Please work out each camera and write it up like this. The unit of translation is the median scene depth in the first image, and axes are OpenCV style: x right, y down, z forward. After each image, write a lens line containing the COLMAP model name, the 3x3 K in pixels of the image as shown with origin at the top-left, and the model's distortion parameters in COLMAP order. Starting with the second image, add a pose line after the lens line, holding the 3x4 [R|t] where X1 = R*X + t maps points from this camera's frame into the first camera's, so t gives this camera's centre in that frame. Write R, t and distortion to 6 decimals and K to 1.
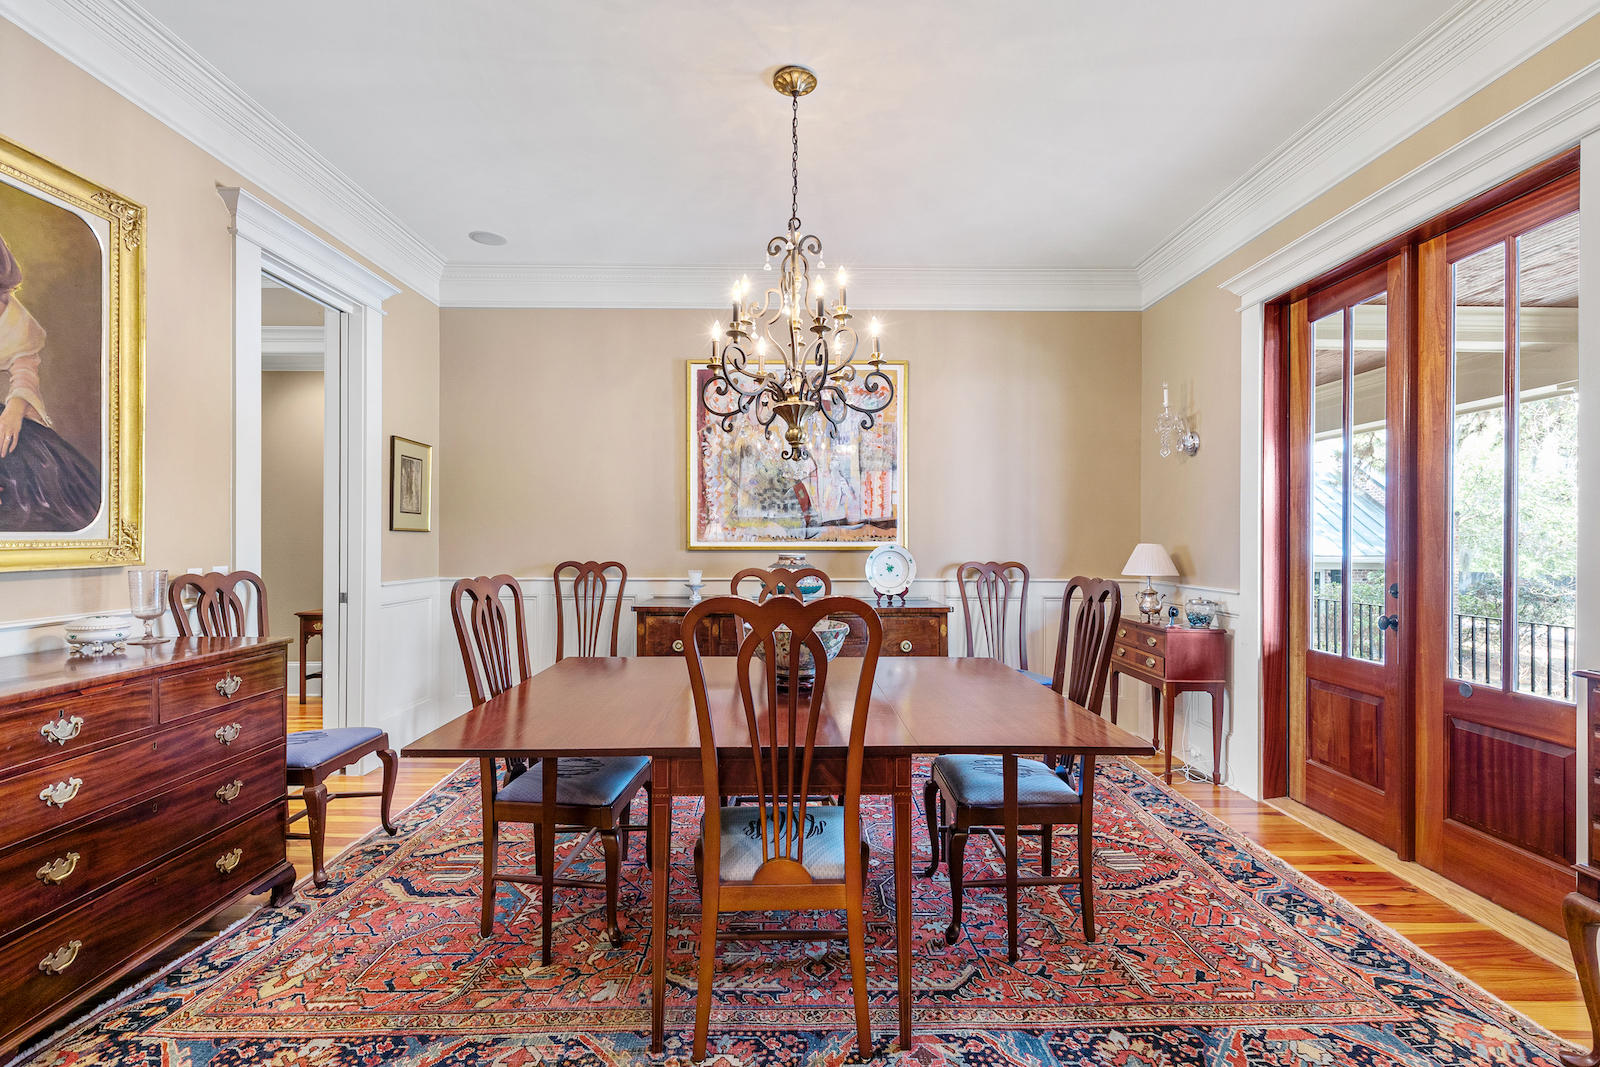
lens RADIAL K [[726.3, 0, 801.6], [0, 726.3, 543.6], [0, 0, 1]] dist [0.005972, -0.000185]
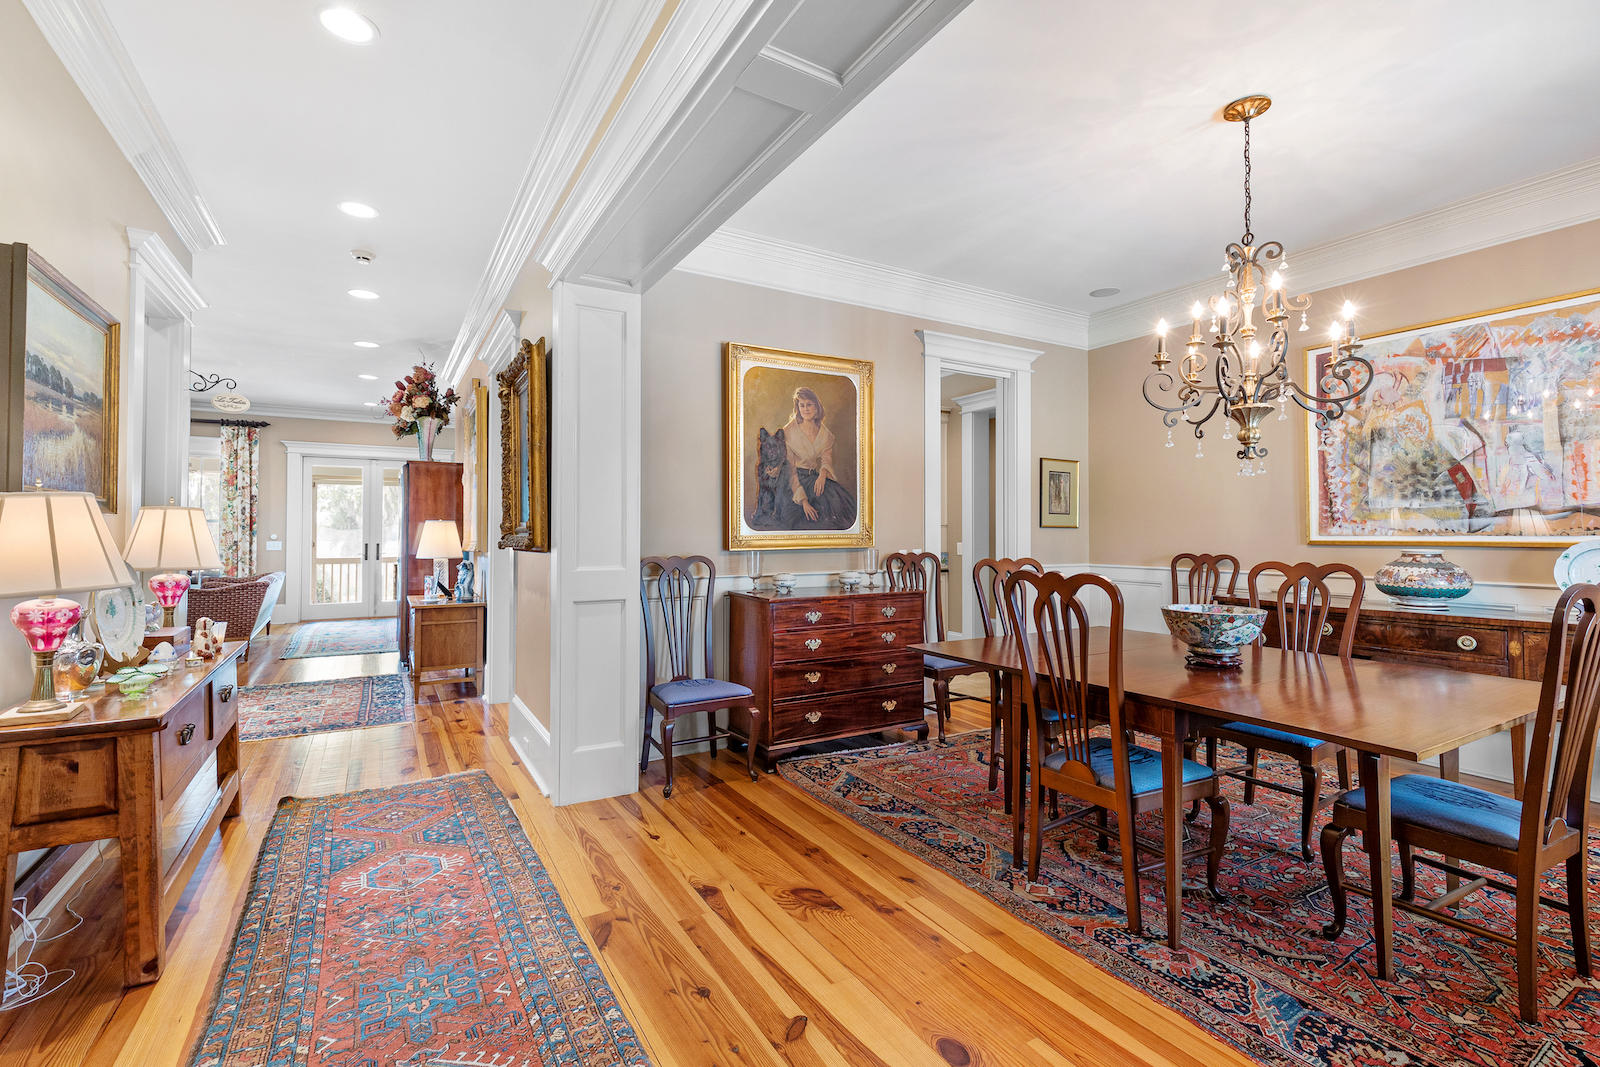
lens RADIAL K [[726.3, 0, 795.0], [0, 726.3, 527.4], [0, 0, 1]] dist [0.005972, -0.000185]
pose [[0.490240, -0.009529, -0.871535, 0.613847], [-0.004219, 0.999903, -0.013305, 0.003306], [0.871577, 0.010199, 0.490152, -0.109038]]
